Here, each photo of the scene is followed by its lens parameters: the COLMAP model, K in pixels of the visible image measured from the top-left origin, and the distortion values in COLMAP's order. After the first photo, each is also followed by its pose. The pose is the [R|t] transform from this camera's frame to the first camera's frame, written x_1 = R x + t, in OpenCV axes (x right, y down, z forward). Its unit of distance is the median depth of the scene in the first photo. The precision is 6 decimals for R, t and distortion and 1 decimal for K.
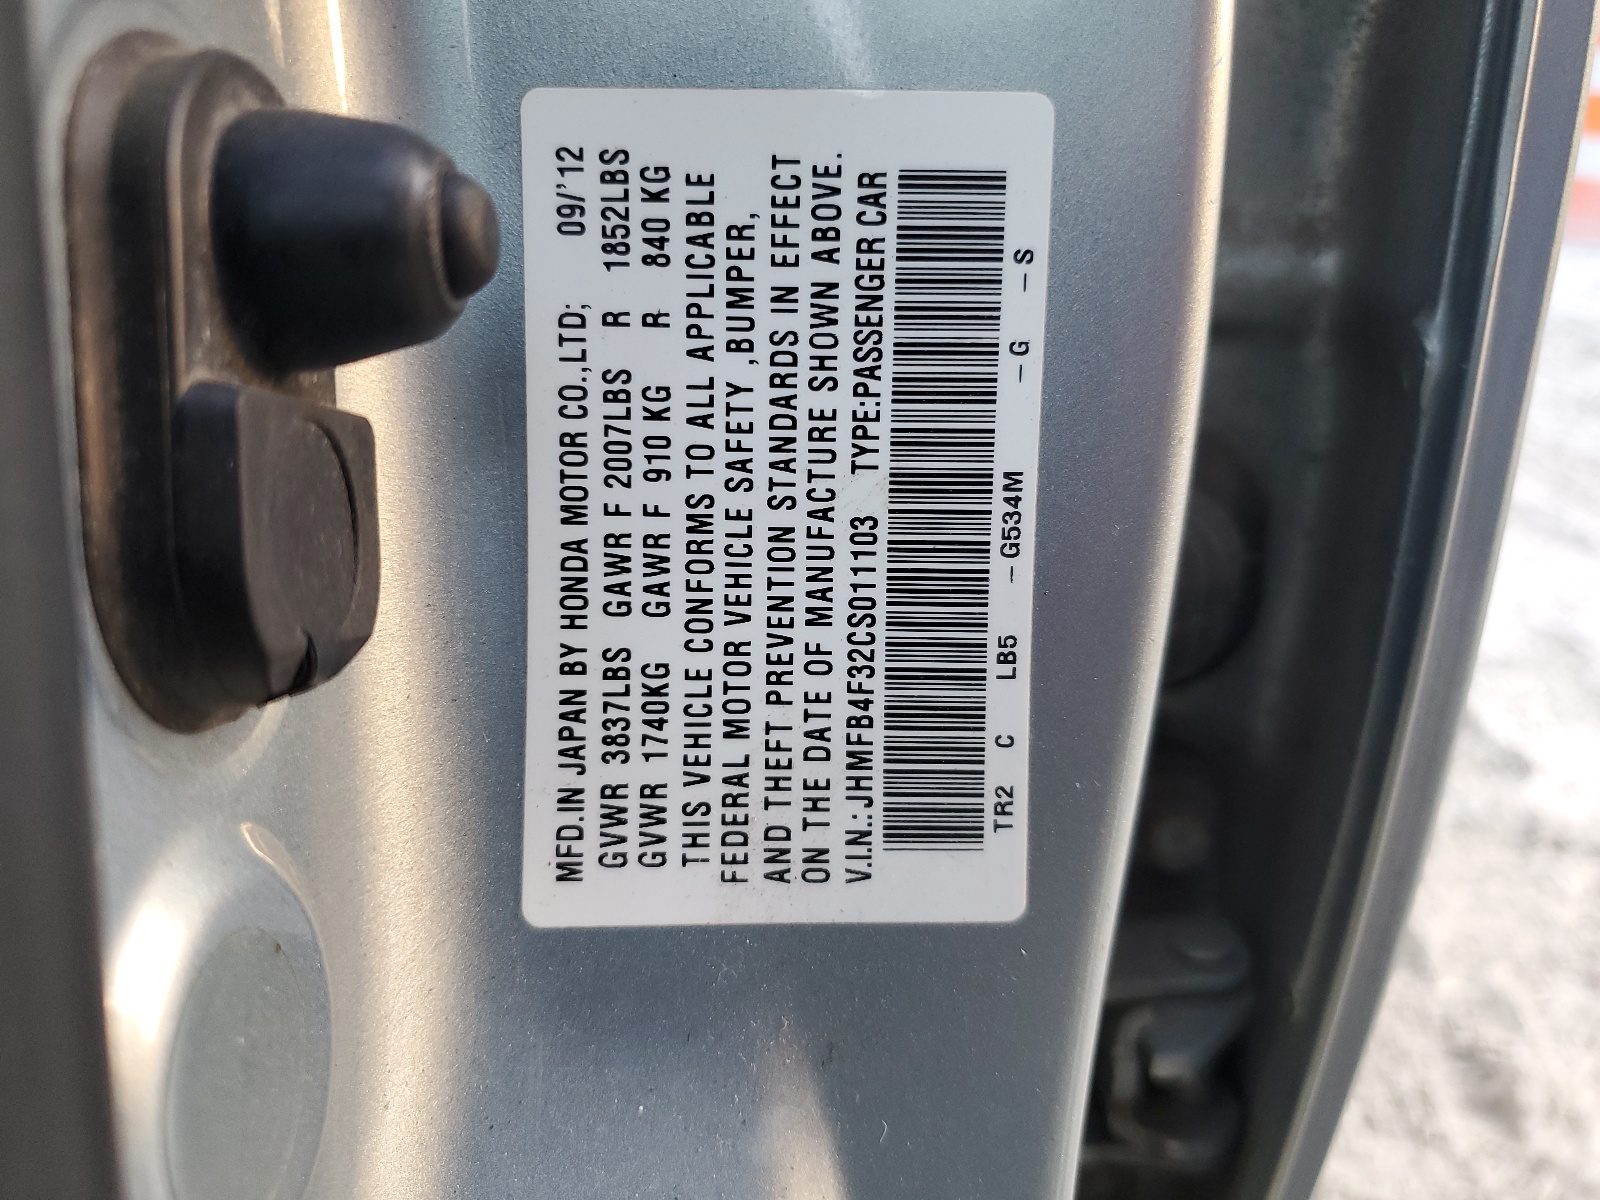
lens RADIAL K [[1201.8, 0, 798.1], [0, 1201.8, 595.2], [0, 0, 1]] dist [0.010386, 0.003085]
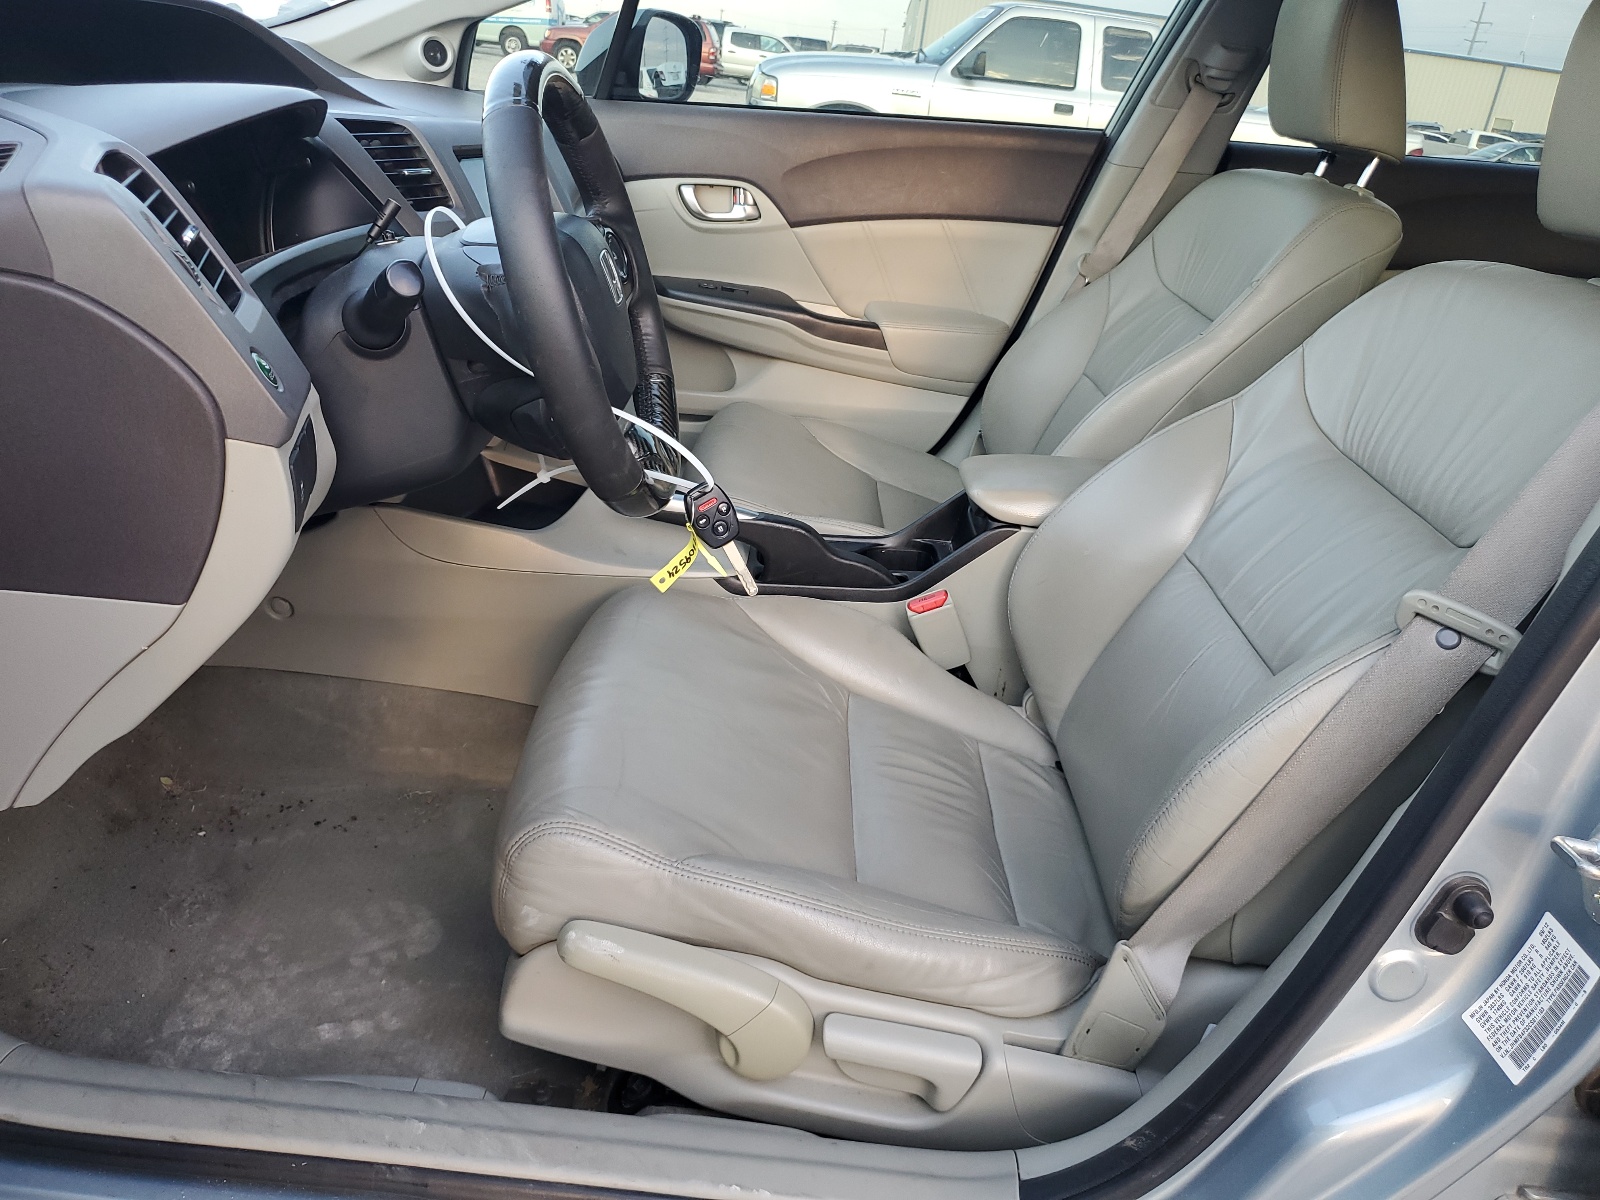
lens RADIAL K [[1201.8, 0, 799.3], [0, 1201.8, 596.6], [0, 0, 1]] dist [0.010386, 0.003085]
pose [[-0.002495, 0.374977, -0.927031, 4.402779], [-0.454979, 0.825099, 0.334971, -1.889285], [0.890499, 0.422615, 0.168548, -3.673437]]
